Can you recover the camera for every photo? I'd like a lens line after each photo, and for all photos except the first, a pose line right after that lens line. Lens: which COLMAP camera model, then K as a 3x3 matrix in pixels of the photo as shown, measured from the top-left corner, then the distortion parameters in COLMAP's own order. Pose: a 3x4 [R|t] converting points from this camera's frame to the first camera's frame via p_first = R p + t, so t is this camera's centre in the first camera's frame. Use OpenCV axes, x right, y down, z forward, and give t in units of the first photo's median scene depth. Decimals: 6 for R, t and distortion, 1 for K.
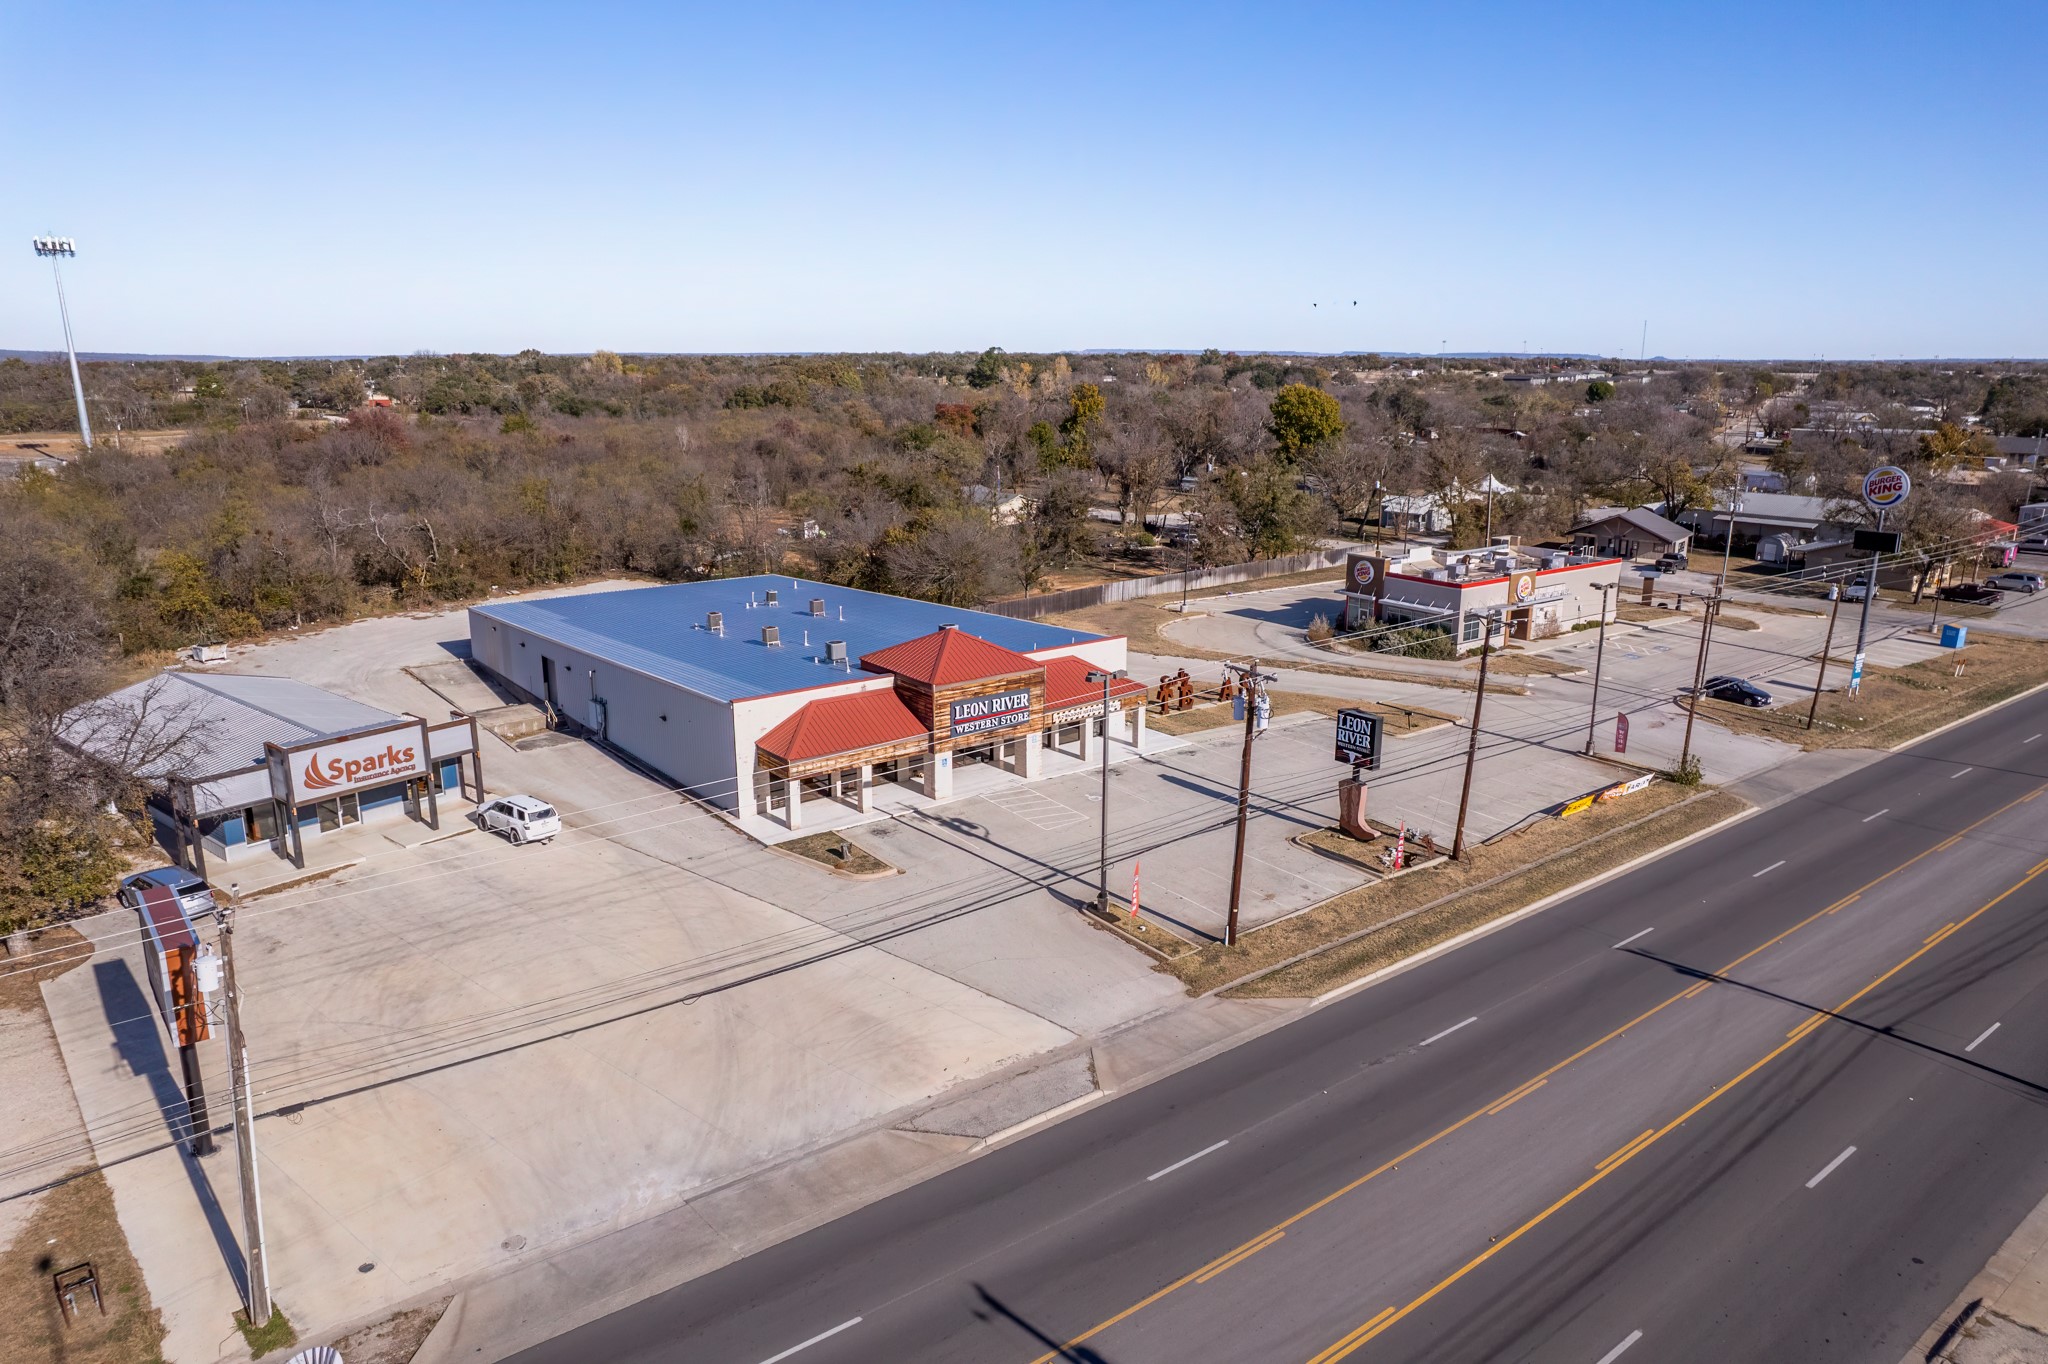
lens RADIAL K [[1318.9, 0, 1030.9], [0, 1318.9, 686.2], [0, 0, 1]] dist [-0.067240, 0.053293]
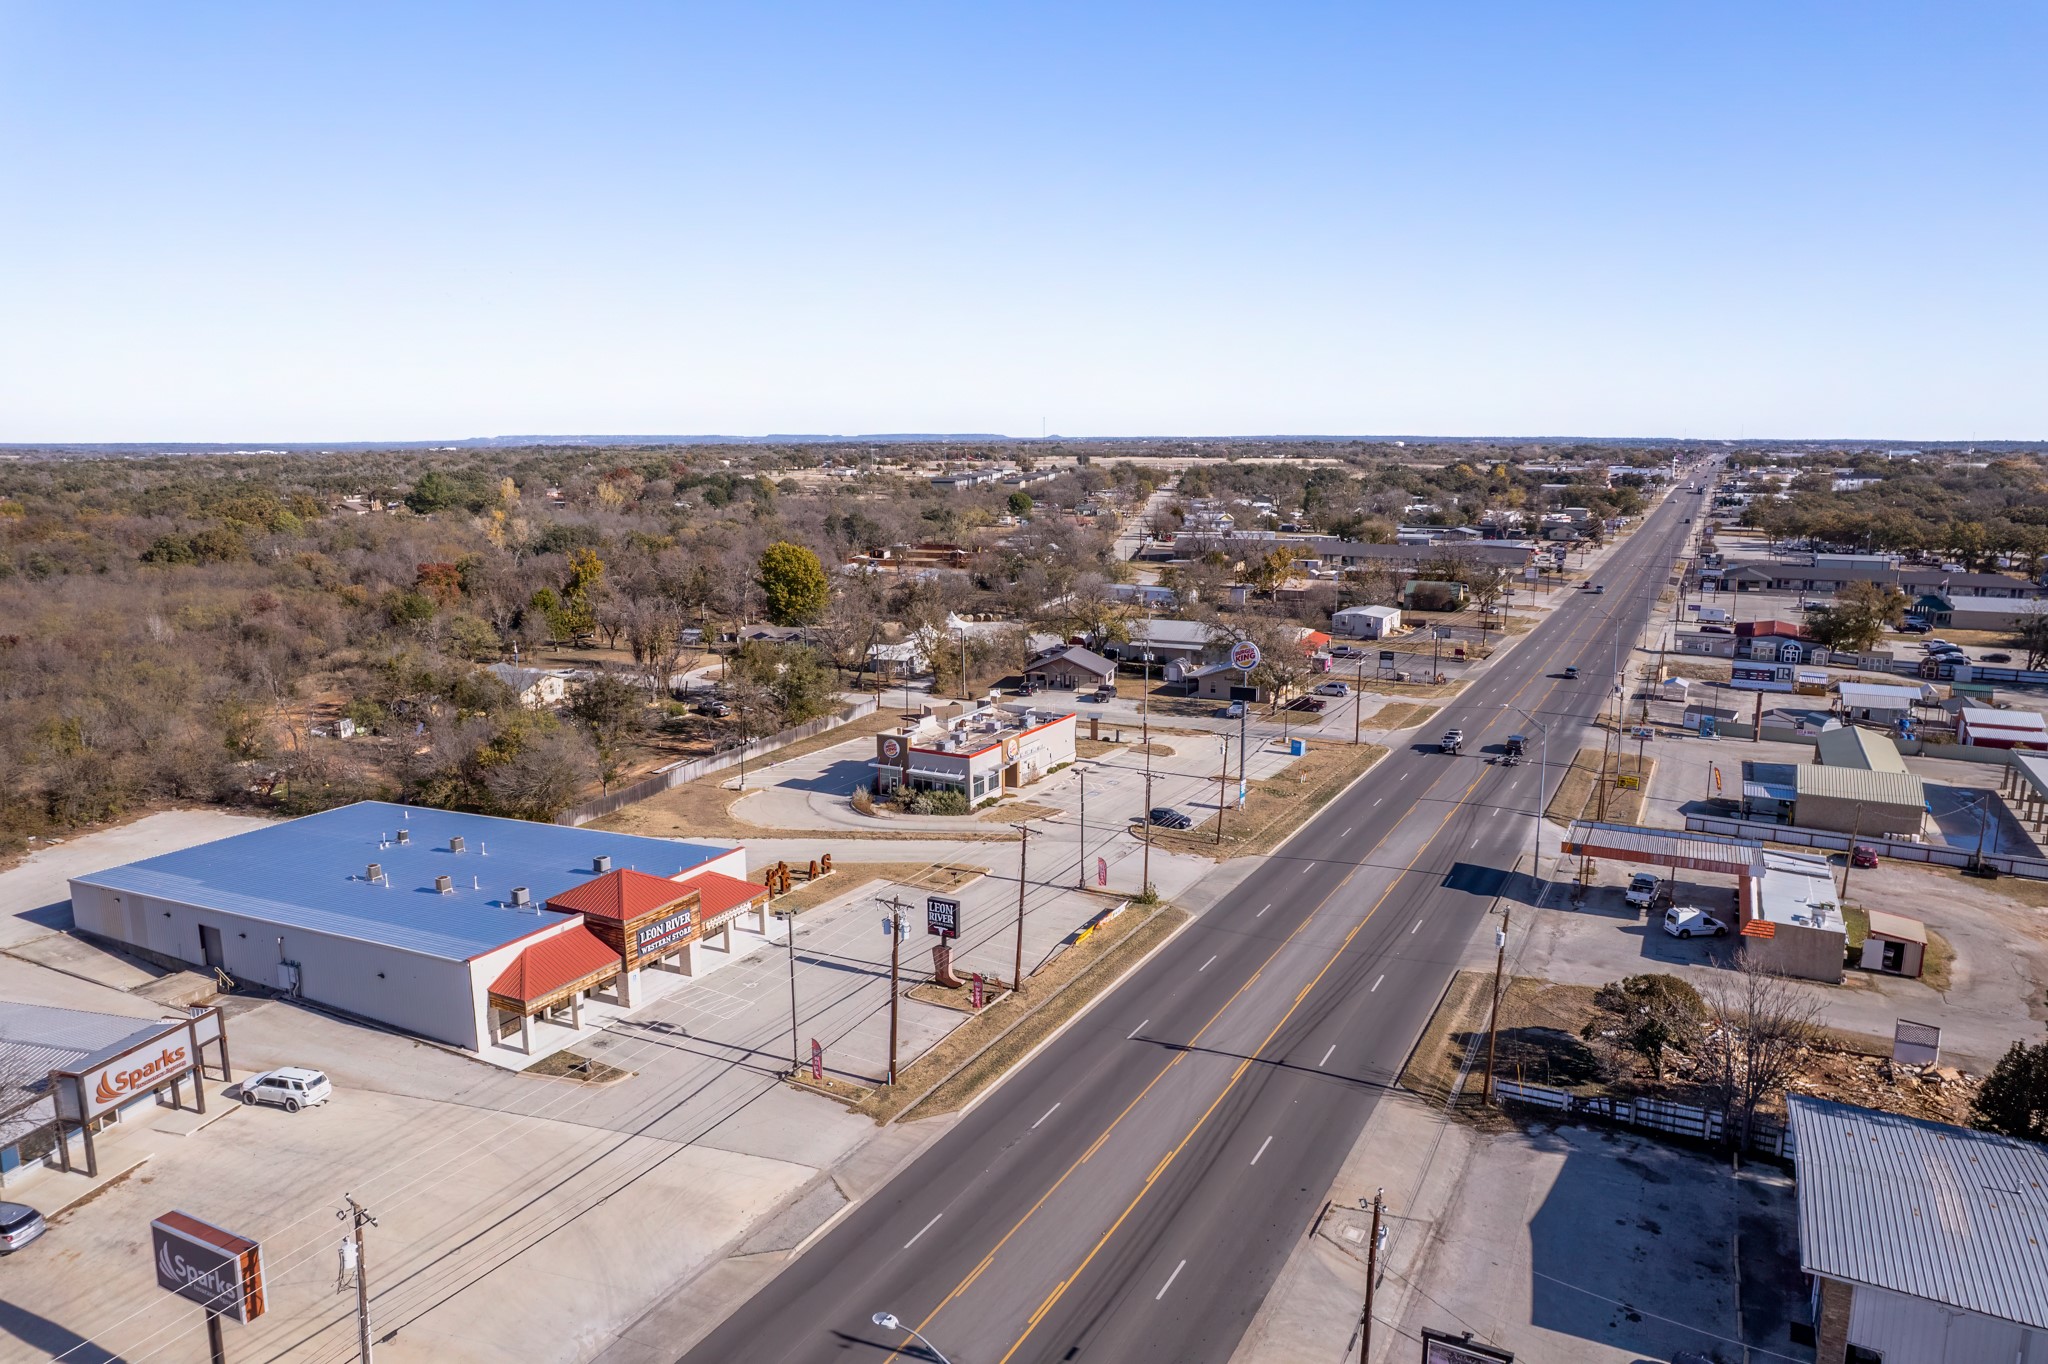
lens RADIAL K [[1322.8, 0, 1031.3], [0, 1322.8, 684.4], [0, 0, 1]] dist [-0.079501, 0.066454]
pose [[0.912433, -0.080832, 0.401163, -0.197194], [0.105774, 0.993570, -0.040382, -0.130158], [-0.395319, 0.079279, 0.915116, -0.331885]]
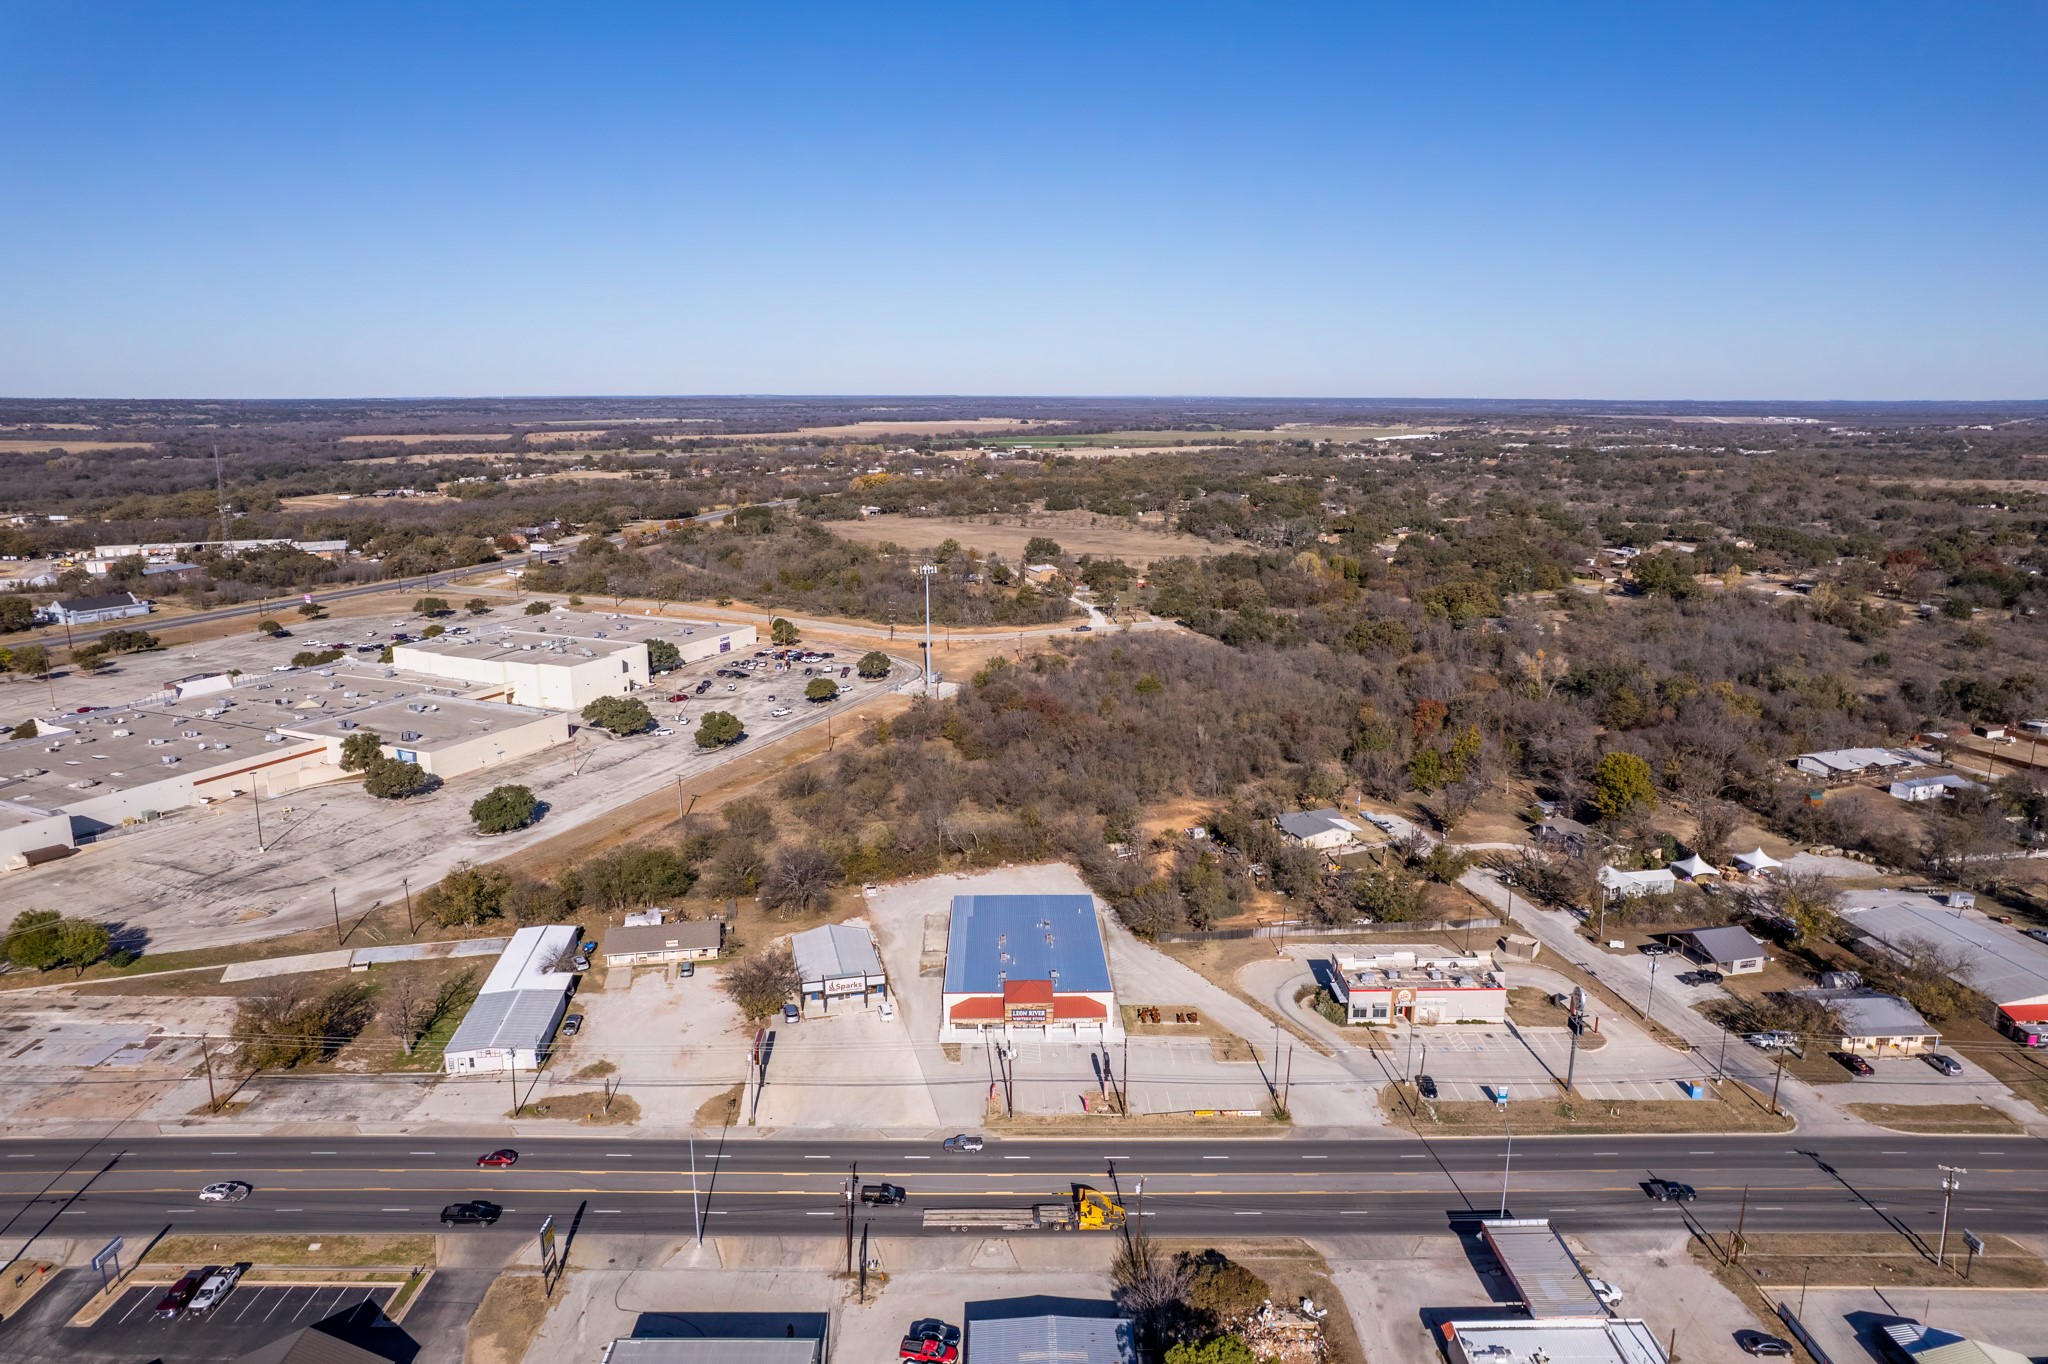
lens RADIAL K [[1313.1, 0, 1032.4], [0, 1313.1, 692.0], [0, 0, 1]] dist [-0.073123, 0.059452]
pose [[0.799722, 0.130858, -0.585936, 1.531361], [-0.145366, 0.989122, 0.022498, -0.731623], [0.582506, 0.067183, 0.810045, -1.320620]]
